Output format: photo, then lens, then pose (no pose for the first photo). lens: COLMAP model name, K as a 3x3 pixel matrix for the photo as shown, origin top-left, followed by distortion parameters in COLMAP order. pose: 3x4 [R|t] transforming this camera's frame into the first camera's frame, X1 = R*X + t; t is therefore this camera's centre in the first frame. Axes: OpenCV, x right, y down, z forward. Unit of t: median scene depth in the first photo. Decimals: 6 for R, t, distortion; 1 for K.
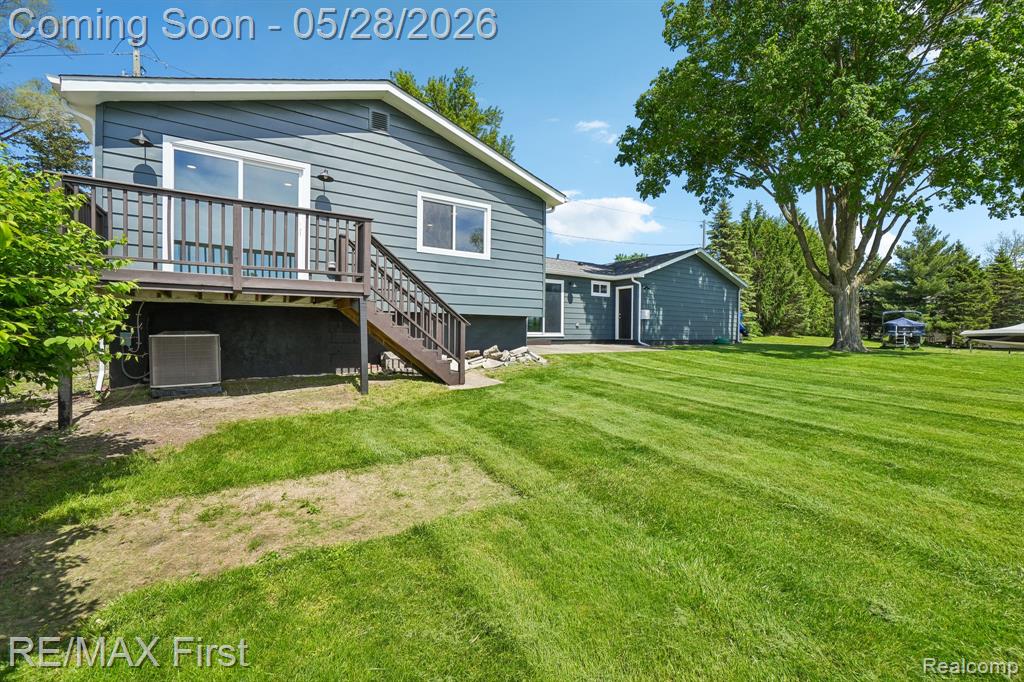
lens RADIAL K [[446.3, 0, 512.0], [0, 446.3, 341.0], [0, 0, 1]] dist [0.002791, 0.000218]
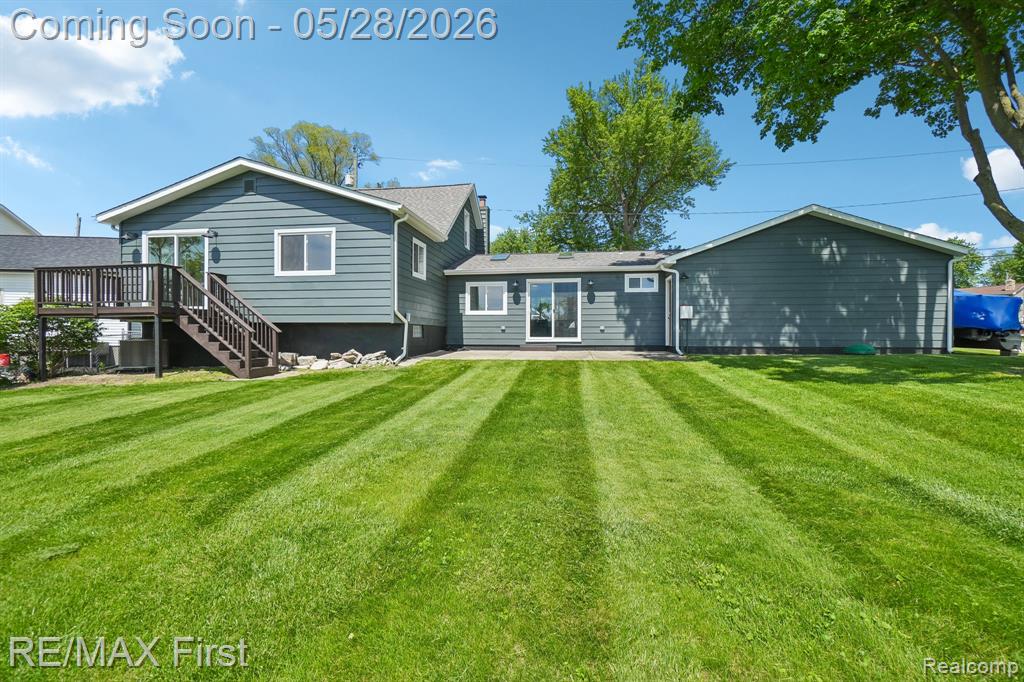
lens RADIAL K [[462.3, 0, 515.2], [0, 462.3, 340.7], [0, 0, 1]] dist [-0.006909, -0.000109]
pose [[0.747470, -0.005037, -0.664276, 0.915170], [-0.006450, 0.999869, -0.014840, 0.002928], [0.664264, 0.015377, 0.747340, 0.350340]]
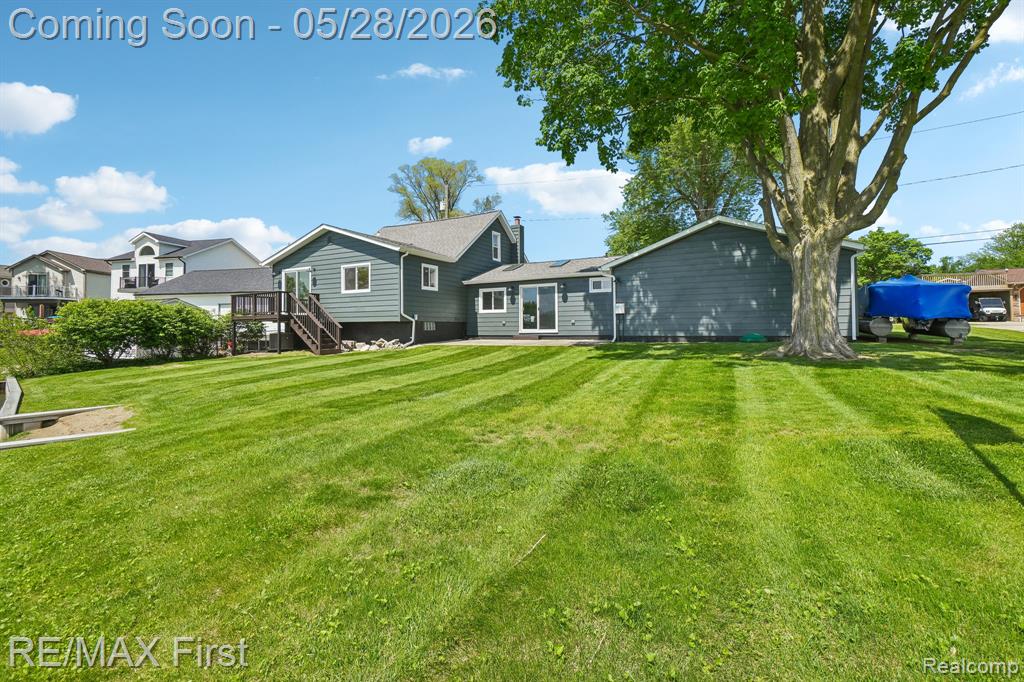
lens RADIAL K [[476.0, 0, 509.4], [0, 476.0, 329.9], [0, 0, 1]] dist [-0.002694, -0.000023]
pose [[0.460035, -0.012723, -0.887809, 1.652258], [-0.004351, 0.999853, -0.016583, 0.005367], [0.887890, 0.011492, 0.459912, 0.505670]]
